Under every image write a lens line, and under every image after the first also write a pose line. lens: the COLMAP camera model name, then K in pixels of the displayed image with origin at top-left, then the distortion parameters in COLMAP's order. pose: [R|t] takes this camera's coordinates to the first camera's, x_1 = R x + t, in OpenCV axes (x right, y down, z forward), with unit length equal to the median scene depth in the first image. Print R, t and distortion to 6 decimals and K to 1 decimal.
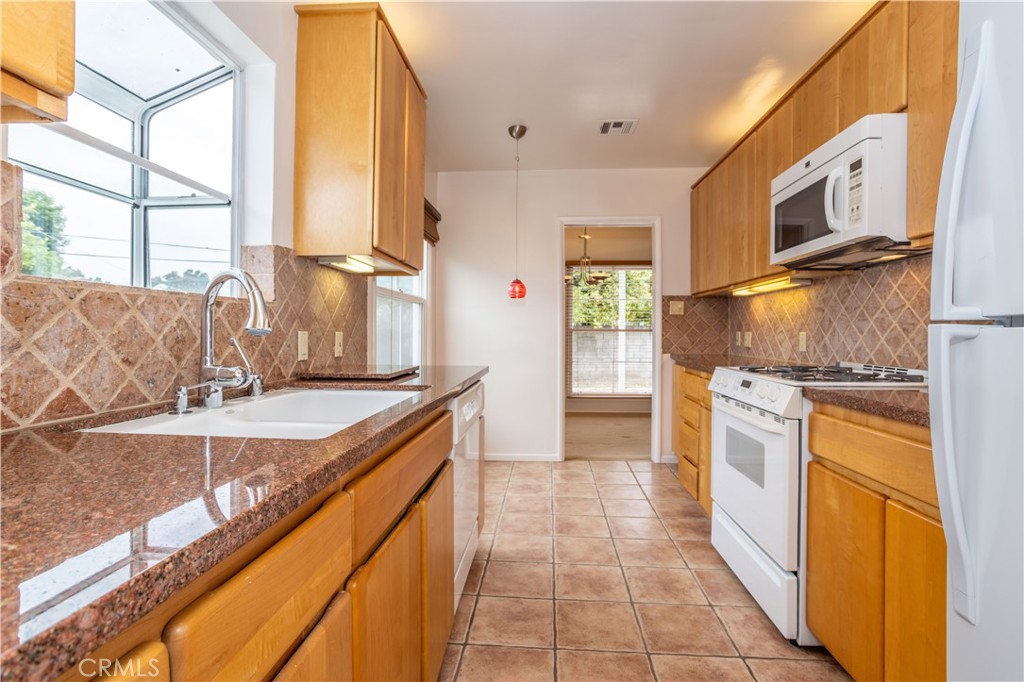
lens RADIAL K [[489.3, 0, 510.0], [0, 489.3, 332.6], [0, 0, 1]] dist [-0.051194, -0.000124]
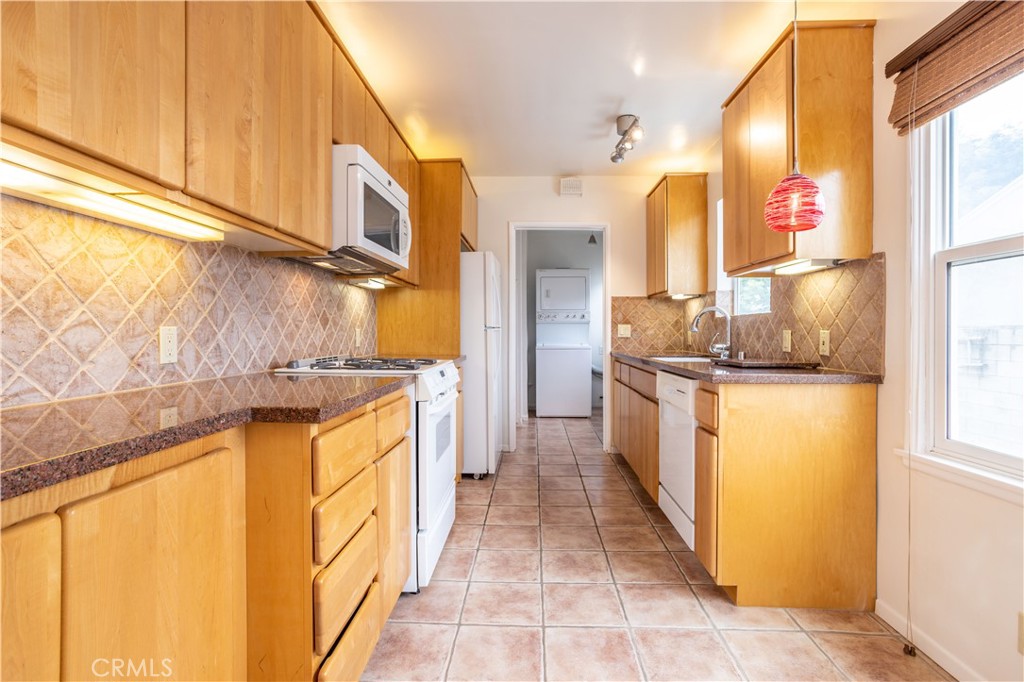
lens RADIAL K [[489.3, 0, 510.0], [0, 489.3, 332.6], [0, 0, 1]] dist [-0.051194, -0.000124]
pose [[-0.999525, -0.005572, -0.030296, 0.316630], [-0.005637, 0.999982, 0.002042, 0.004143], [0.030285, 0.002212, -0.999539, 1.888430]]
